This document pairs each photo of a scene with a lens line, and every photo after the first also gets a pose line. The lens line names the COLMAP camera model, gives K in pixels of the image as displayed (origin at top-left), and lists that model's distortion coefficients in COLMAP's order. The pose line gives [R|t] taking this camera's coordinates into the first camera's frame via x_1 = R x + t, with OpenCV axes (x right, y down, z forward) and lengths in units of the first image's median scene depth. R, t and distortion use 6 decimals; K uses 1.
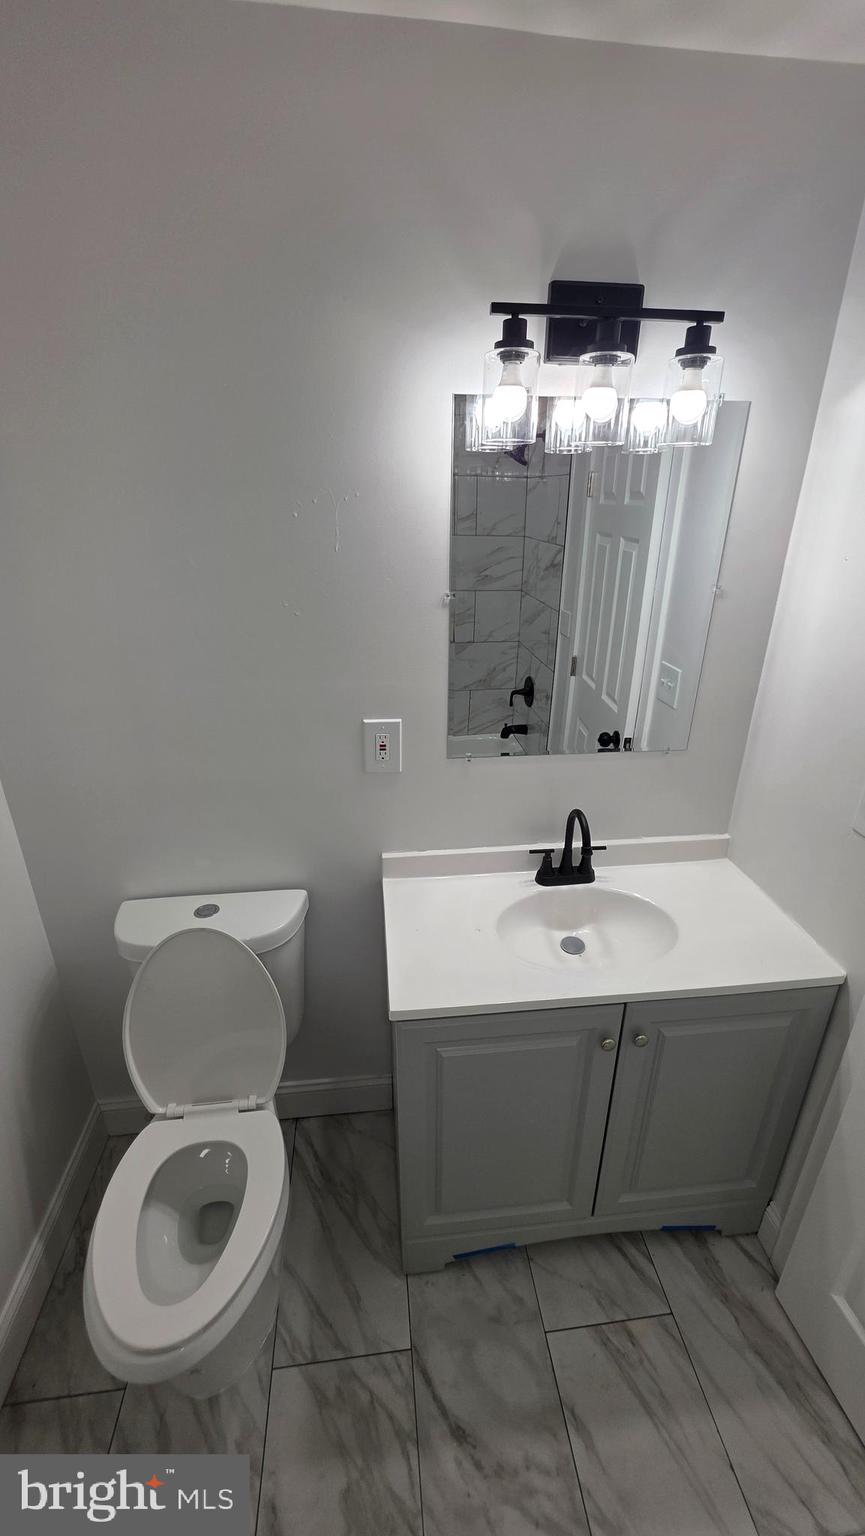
lens RADIAL K [[615.2, 0, 437.2], [0, 615.2, 769.1], [0, 0, 1]] dist [0.000472, -0.000379]
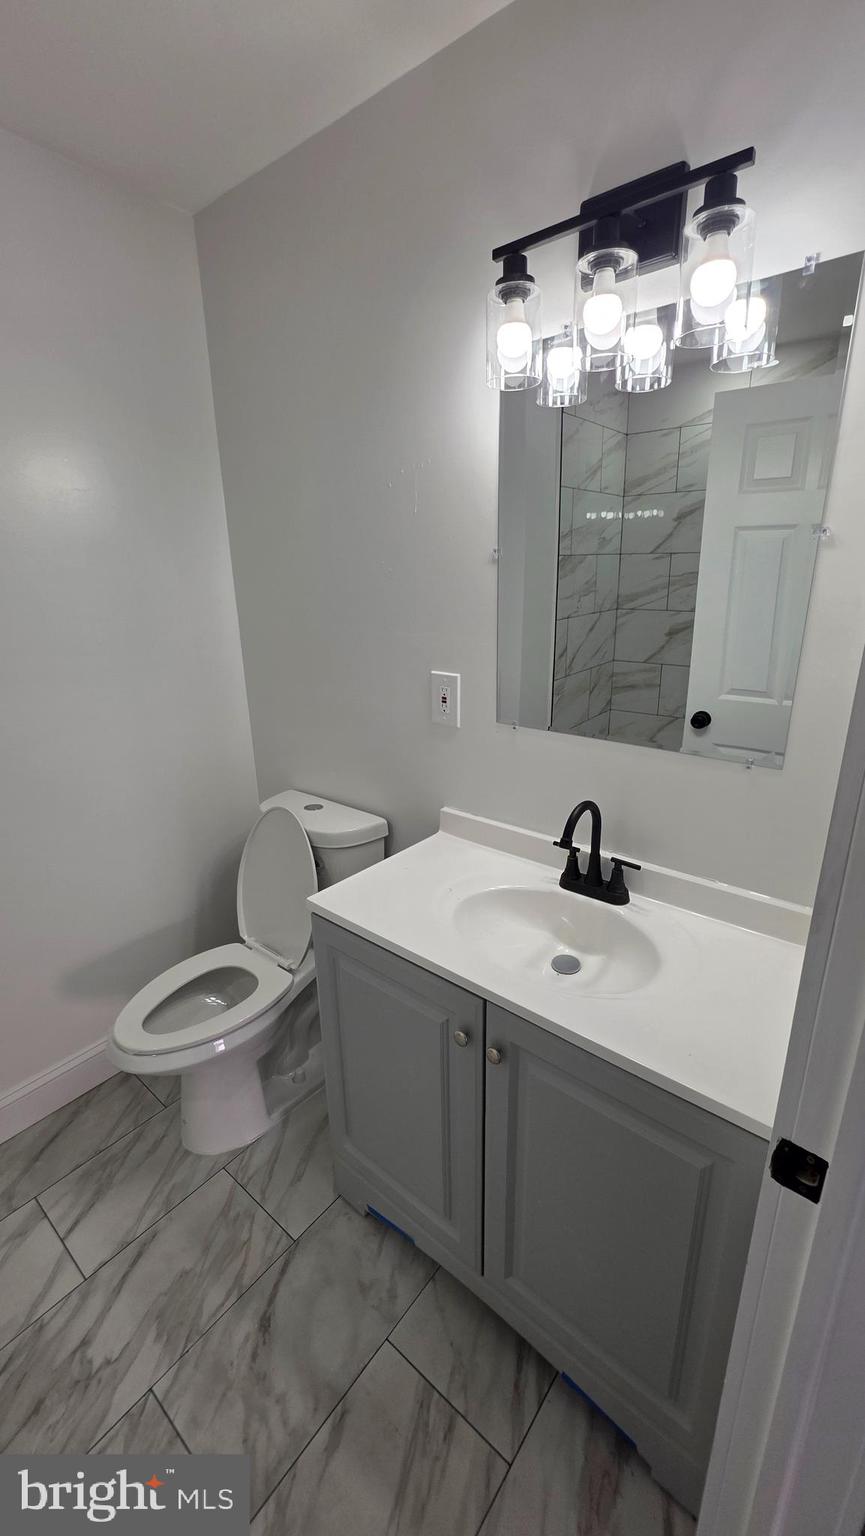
lens RADIAL K [[615.2, 0, 429.7], [0, 615.2, 768.1], [0, 0, 1]] dist [0.000472, -0.000379]
pose [[0.690378, 0.205976, -0.693508, 0.682155], [-0.265024, 0.963980, 0.022479, 0.063881], [0.673157, 0.168277, 0.720099, 0.246802]]
